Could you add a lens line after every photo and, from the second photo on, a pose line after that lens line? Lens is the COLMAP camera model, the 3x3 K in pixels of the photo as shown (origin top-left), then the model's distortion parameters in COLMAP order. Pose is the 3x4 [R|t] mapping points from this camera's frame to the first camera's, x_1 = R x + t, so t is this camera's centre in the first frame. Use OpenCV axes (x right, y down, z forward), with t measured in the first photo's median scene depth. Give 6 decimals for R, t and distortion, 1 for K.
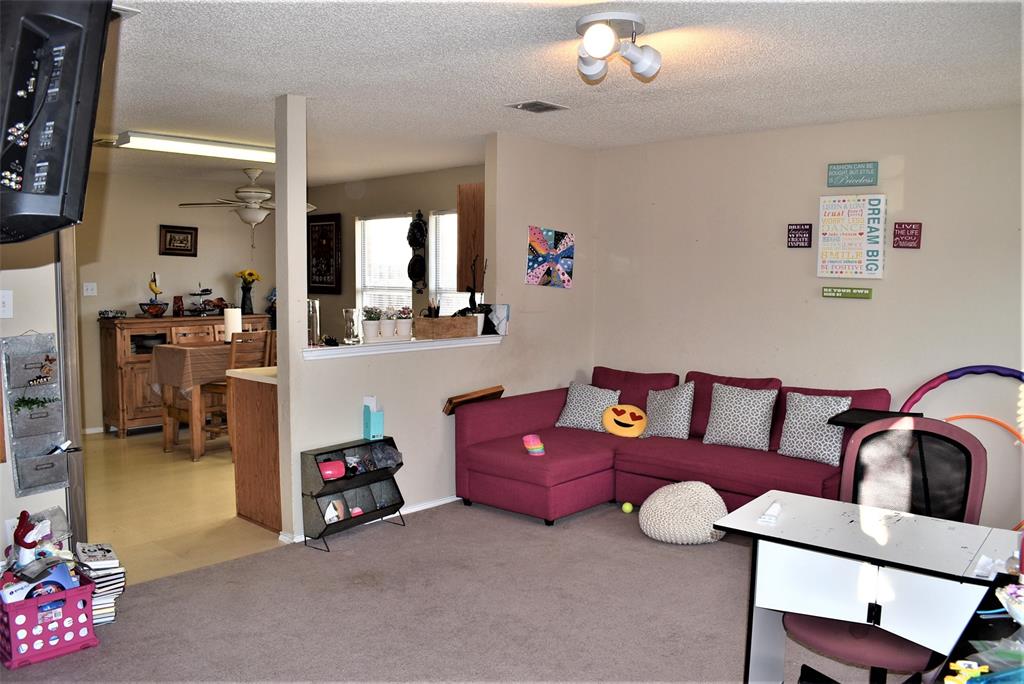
lens RADIAL K [[800.9, 0, 512.0], [0, 800.9, 342.0], [0, 0, 1]] dist [-0.107717, 0.011349]
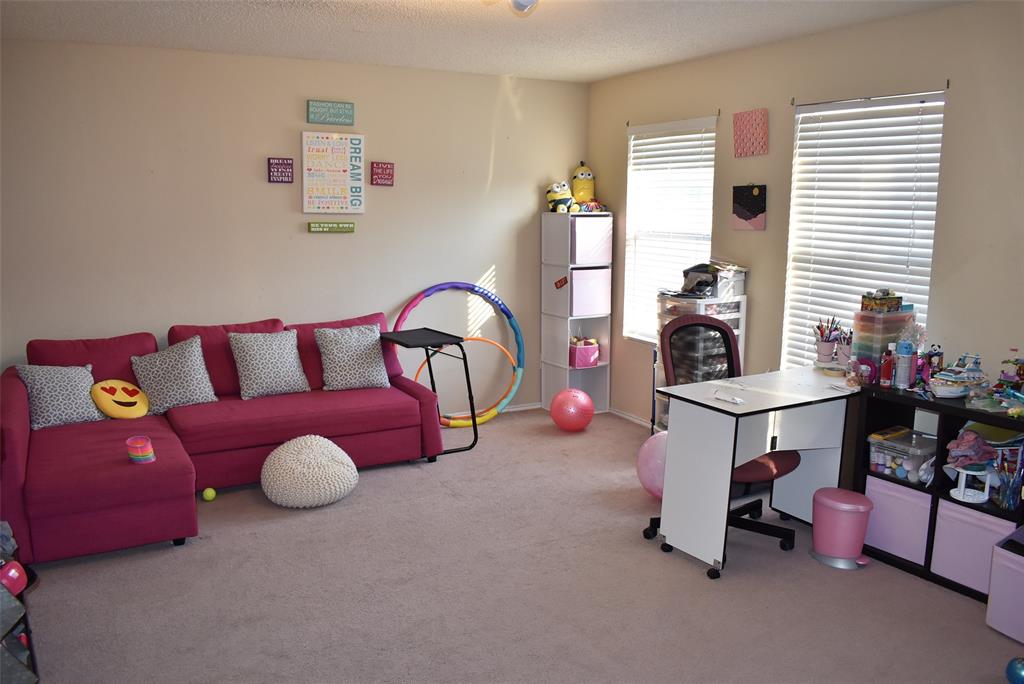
lens RADIAL K [[800.9, 0, 512.0], [0, 800.9, 342.0], [0, 0, 1]] dist [-0.107717, 0.011349]
pose [[0.325502, -0.159057, 0.932067, -0.344170], [0.072277, 0.987051, 0.143199, -0.031531], [-0.942775, 0.020756, 0.332783, 0.290791]]
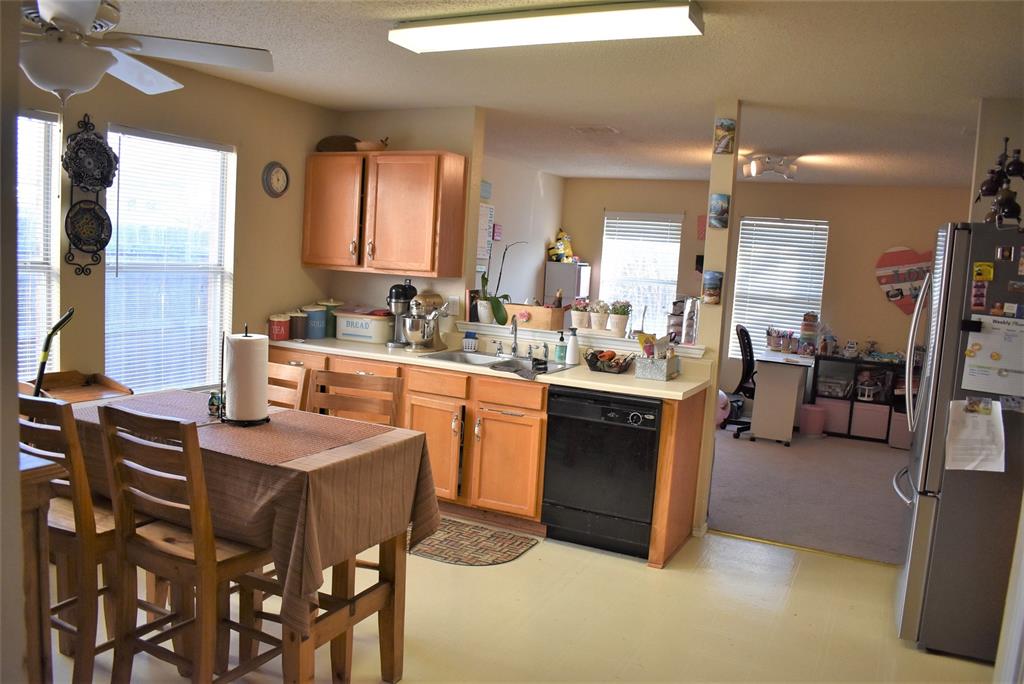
lens RADIAL K [[800.9, 0, 512.0], [0, 800.9, 342.0], [0, 0, 1]] dist [-0.107717, 0.011349]
pose [[-0.270120, -0.122925, 0.954947, -0.726791], [0.015775, 0.991118, 0.132043, -0.084204], [-0.962697, 0.050732, -0.265782, 0.919613]]
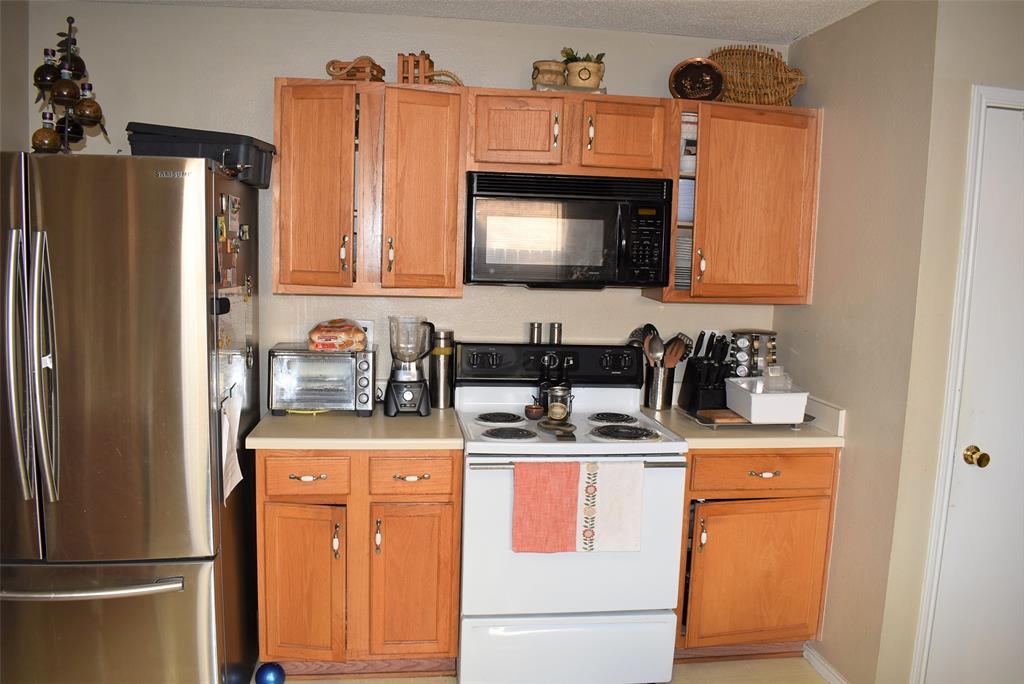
lens RADIAL K [[800.9, 0, 512.0], [0, 800.9, 342.0], [0, 0, 1]] dist [-0.107717, 0.011349]
pose [[-0.636679, 0.059331, -0.768843, -0.224021], [-0.094959, 0.983415, 0.154525, -0.077491], [0.765260, 0.171391, -0.620486, 0.847376]]
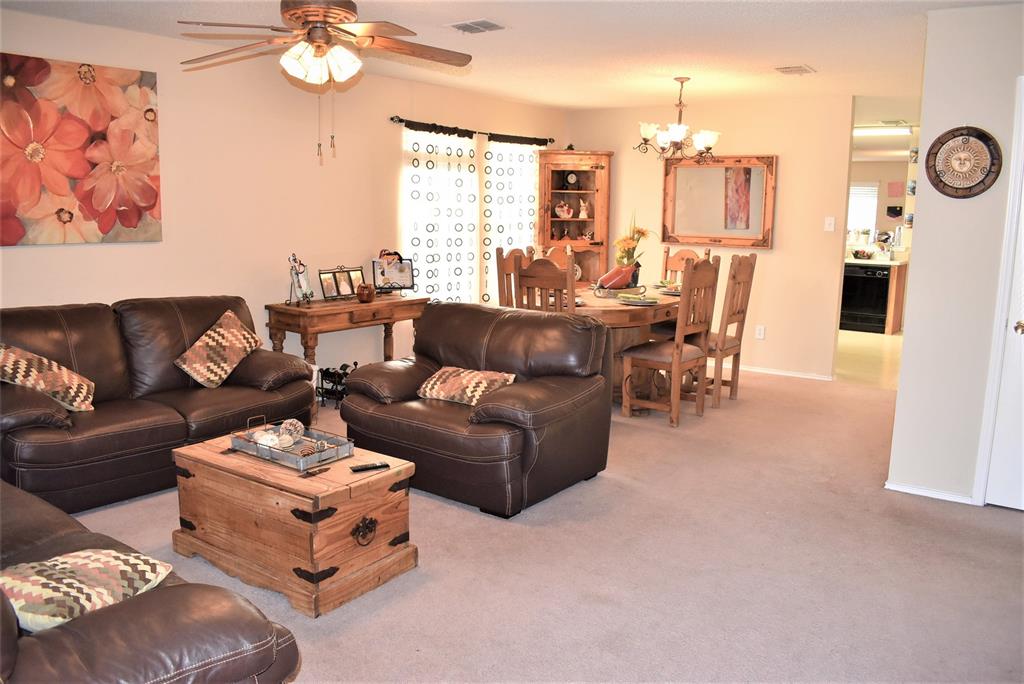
lens RADIAL K [[800.9, 0, 512.0], [0, 800.9, 342.0], [0, 0, 1]] dist [-0.107717, 0.011349]
pose [[-0.099602, -0.168709, 0.980621, -1.492892], [0.063009, 0.982474, 0.175428, -0.117849], [-0.993030, 0.079261, -0.087226, 1.439271]]
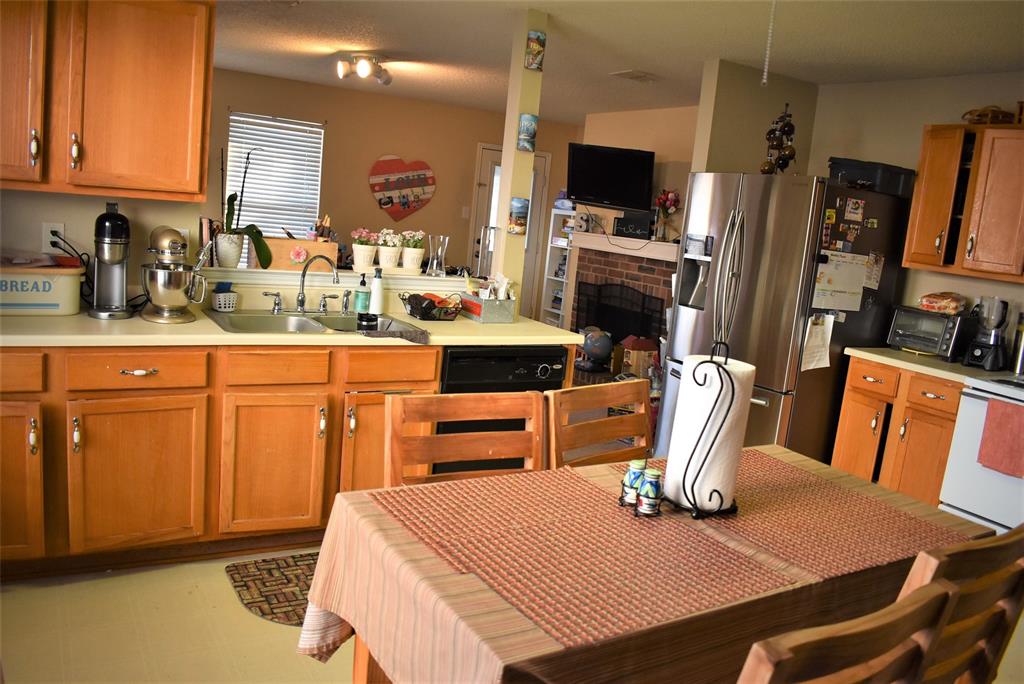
lens RADIAL K [[800.9, 0, 512.0], [0, 800.9, 342.0], [0, 0, 1]] dist [-0.107717, 0.011349]
pose [[-0.951411, -0.145794, 0.271224, -0.341211], [-0.079676, 0.967371, 0.240510, -0.092316], [-0.297439, 0.207213, -0.931983, 1.157590]]
